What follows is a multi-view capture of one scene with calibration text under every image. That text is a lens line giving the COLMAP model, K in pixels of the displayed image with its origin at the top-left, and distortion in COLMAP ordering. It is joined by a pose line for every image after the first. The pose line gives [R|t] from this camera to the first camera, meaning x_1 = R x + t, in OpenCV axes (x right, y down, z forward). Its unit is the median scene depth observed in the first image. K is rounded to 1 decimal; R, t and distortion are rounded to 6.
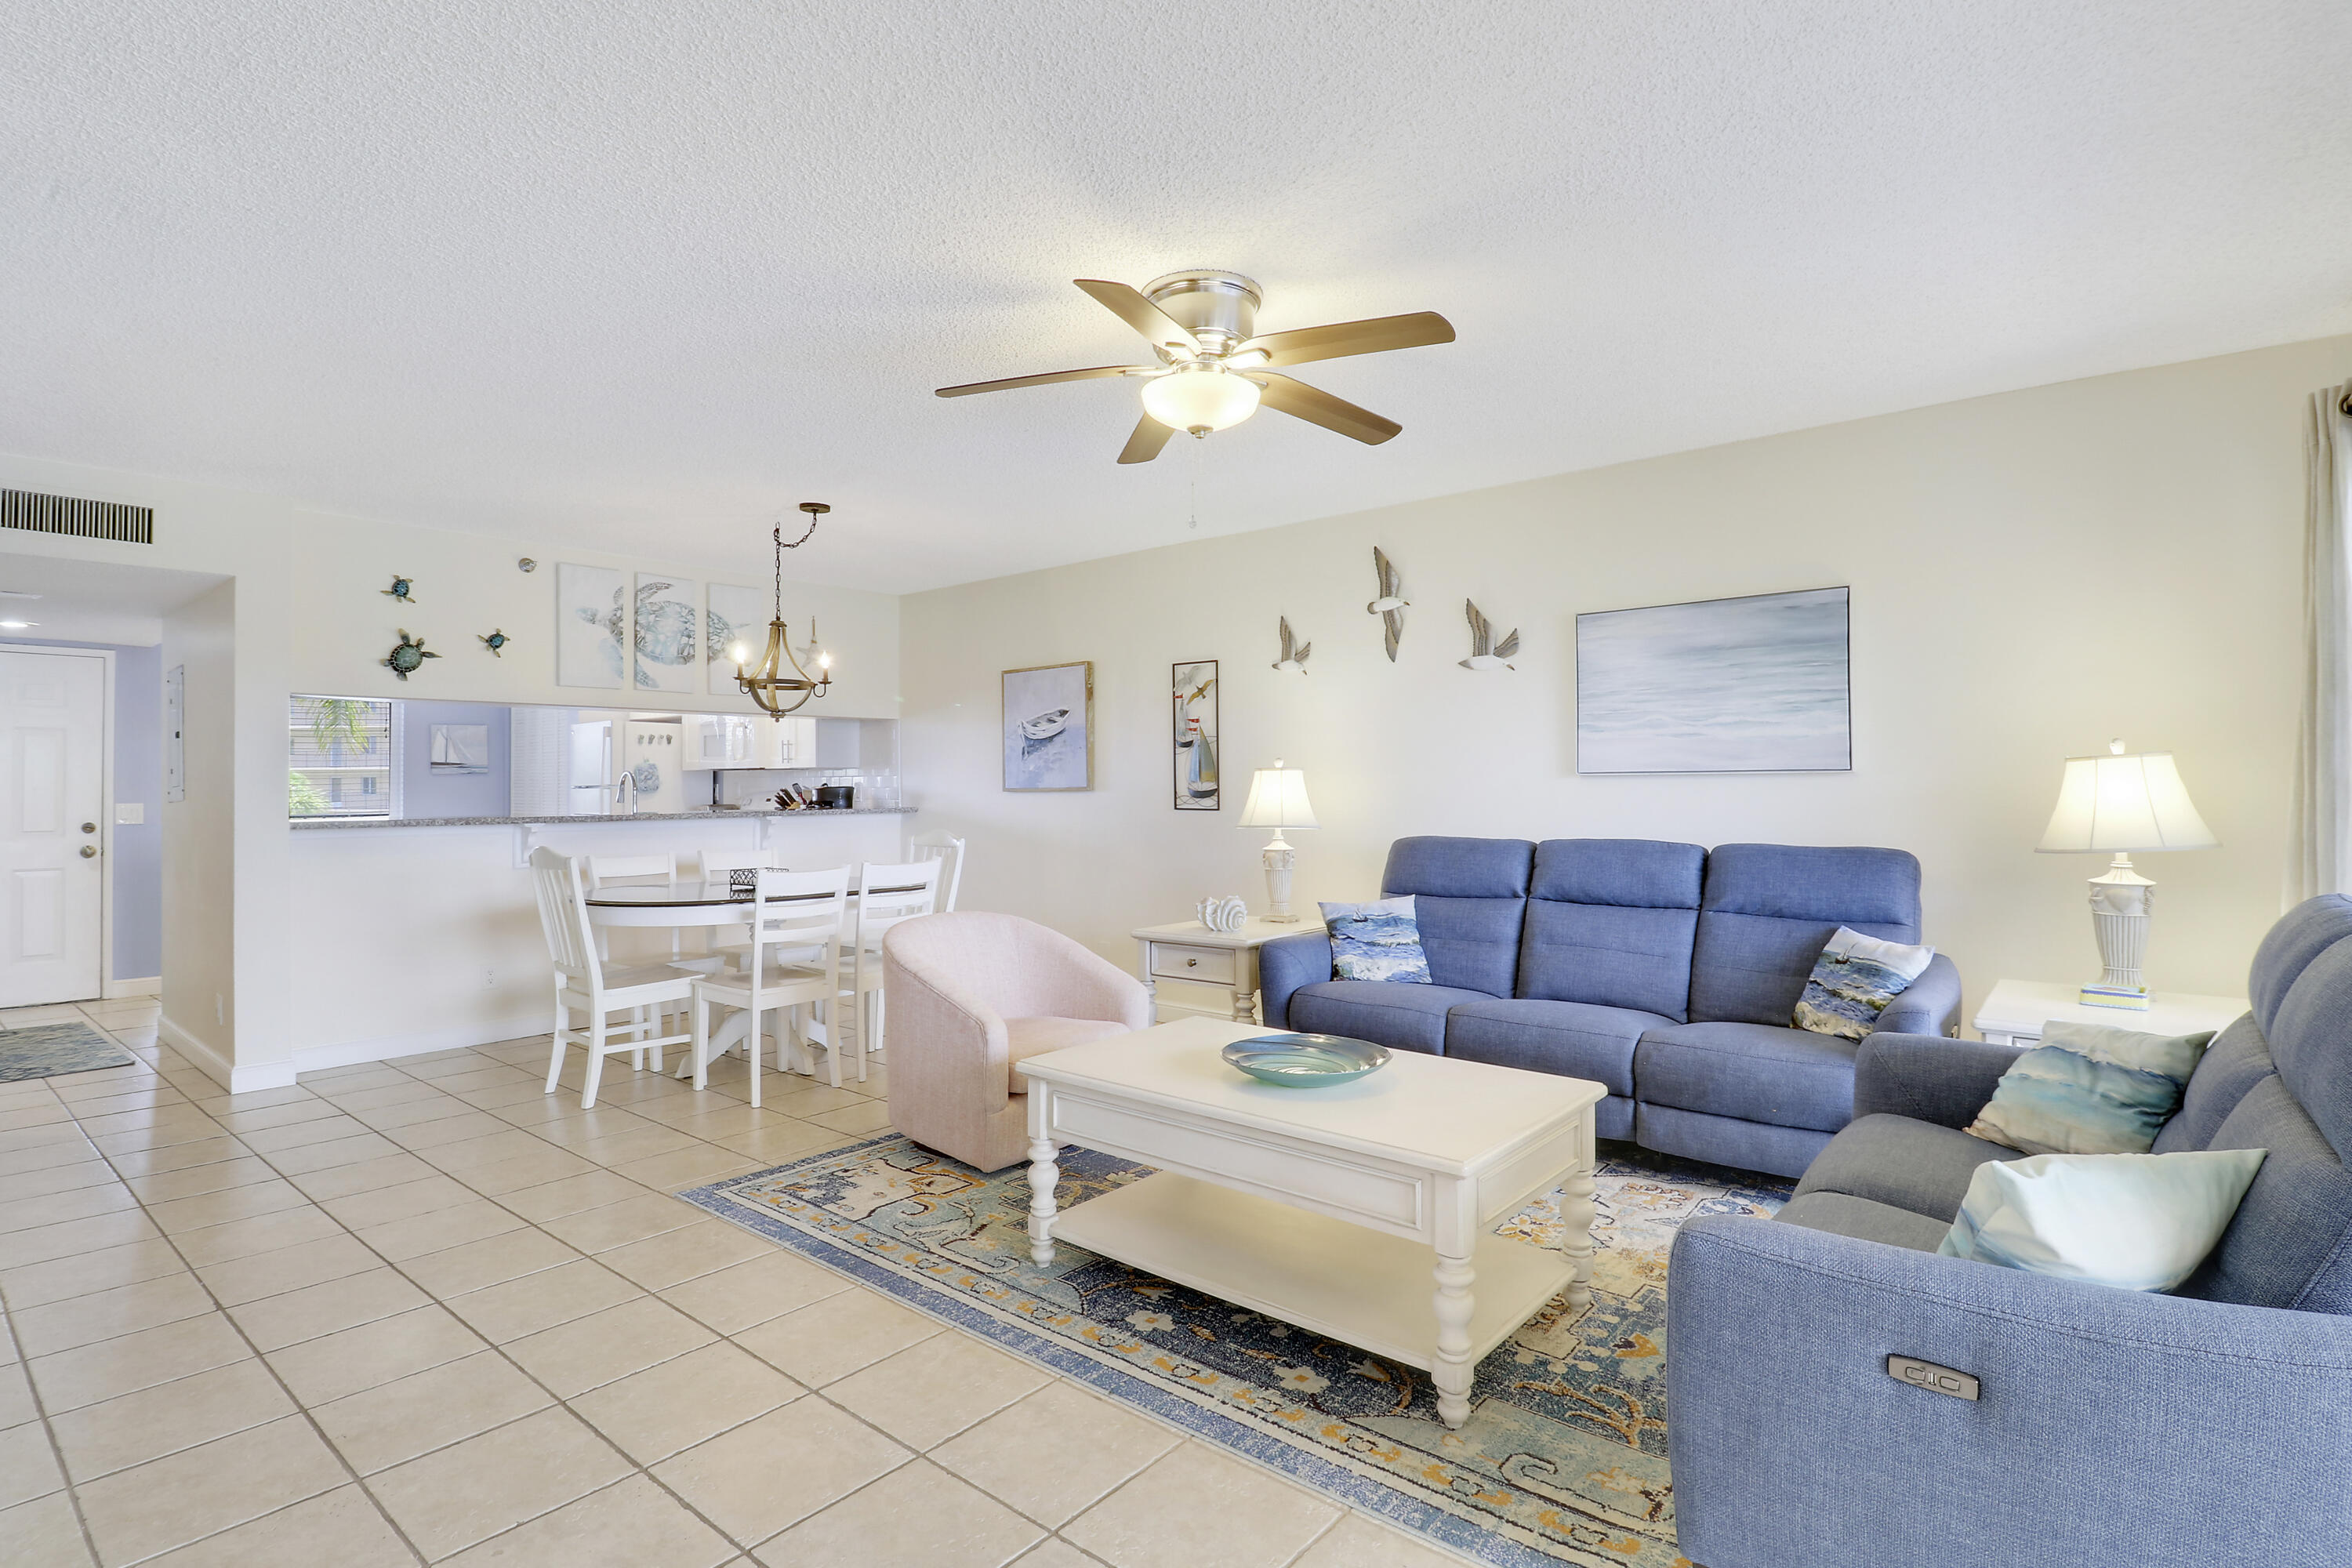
lens RADIAL K [[1125.8, 0, 1207.3], [0, 1125.8, 771.4], [0, 0, 1]] dist [0.001403, -0.014494]
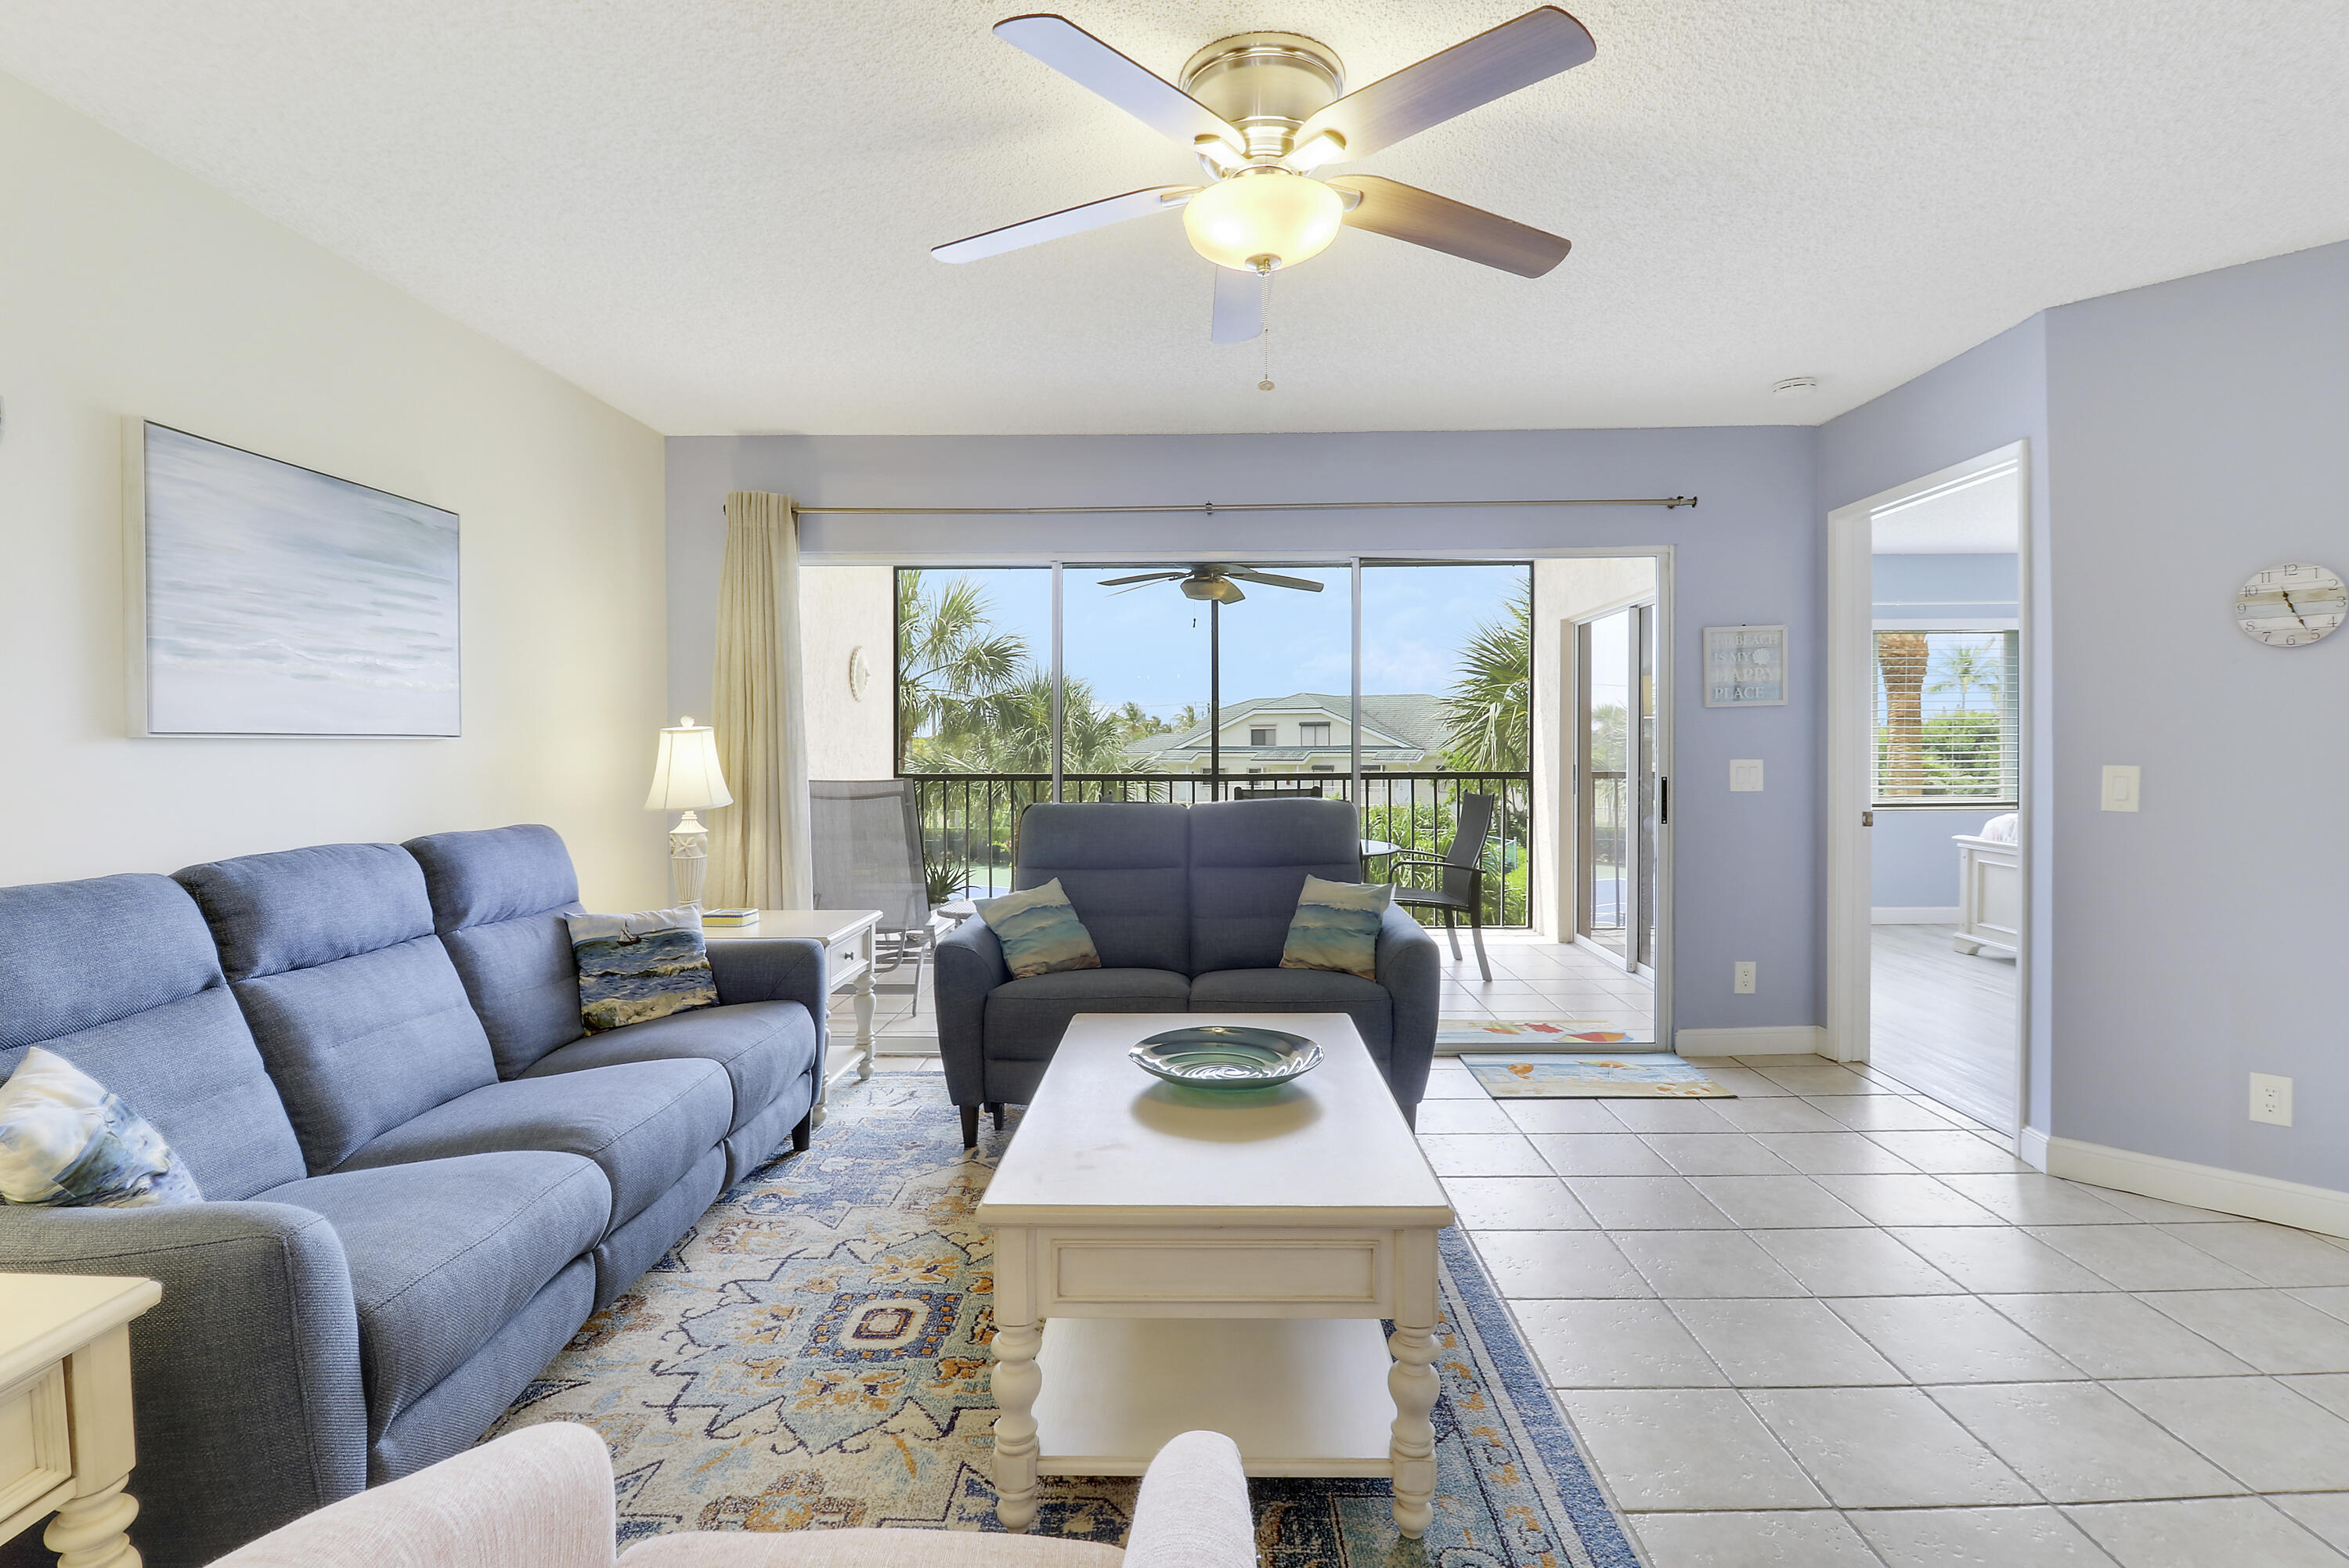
lens RADIAL K [[1116.2, 0, 1191.6], [0, 1116.2, 755.7], [0, 0, 1]] dist [-0.000526, -0.014170]
pose [[-0.616175, 0.002342, 0.787606, -0.310679], [0.000842, 0.999997, -0.002315, 0.011592], [-0.787609, -0.000764, -0.616175, 0.833033]]
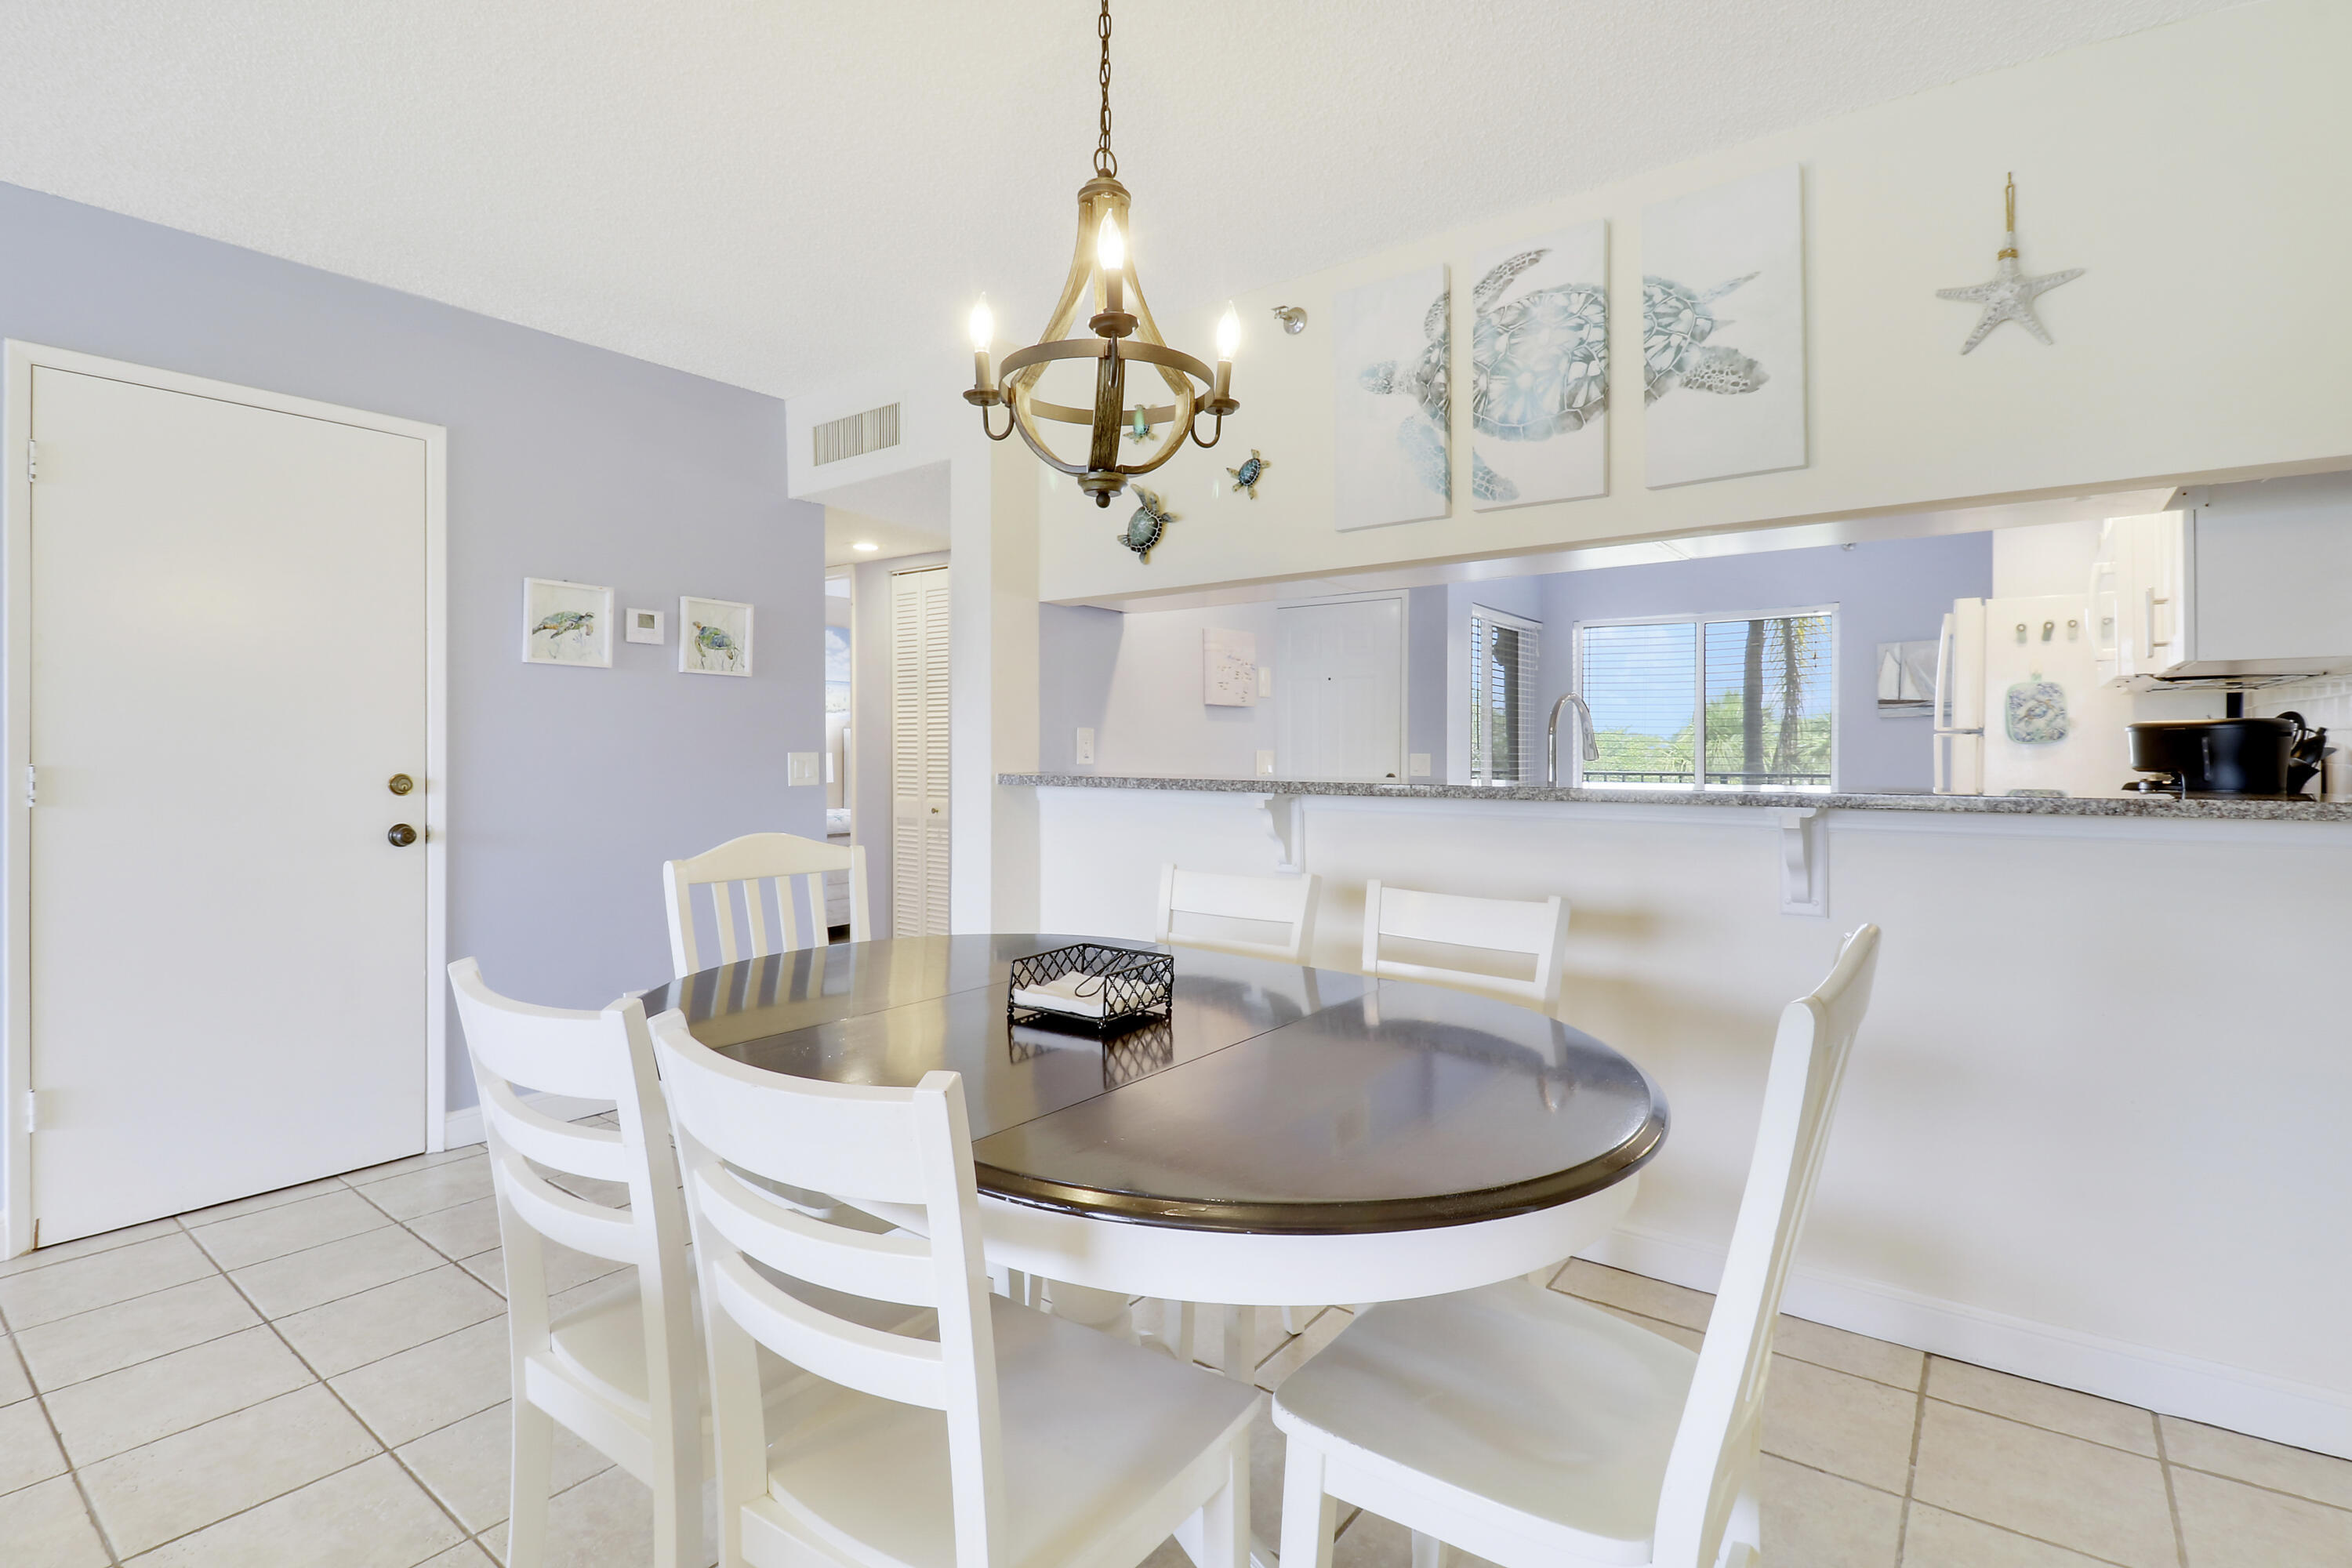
lens RADIAL K [[1111.3, 0, 1175.7], [0, 1111.3, 751.7], [0, 0, 1]] dist [0.001200, -0.013370]
pose [[0.023825, 0.009428, -0.999672, -0.068225], [0.008747, 0.999915, 0.009638, 0.023416], [0.999678, -0.008974, 0.023740, 1.028663]]
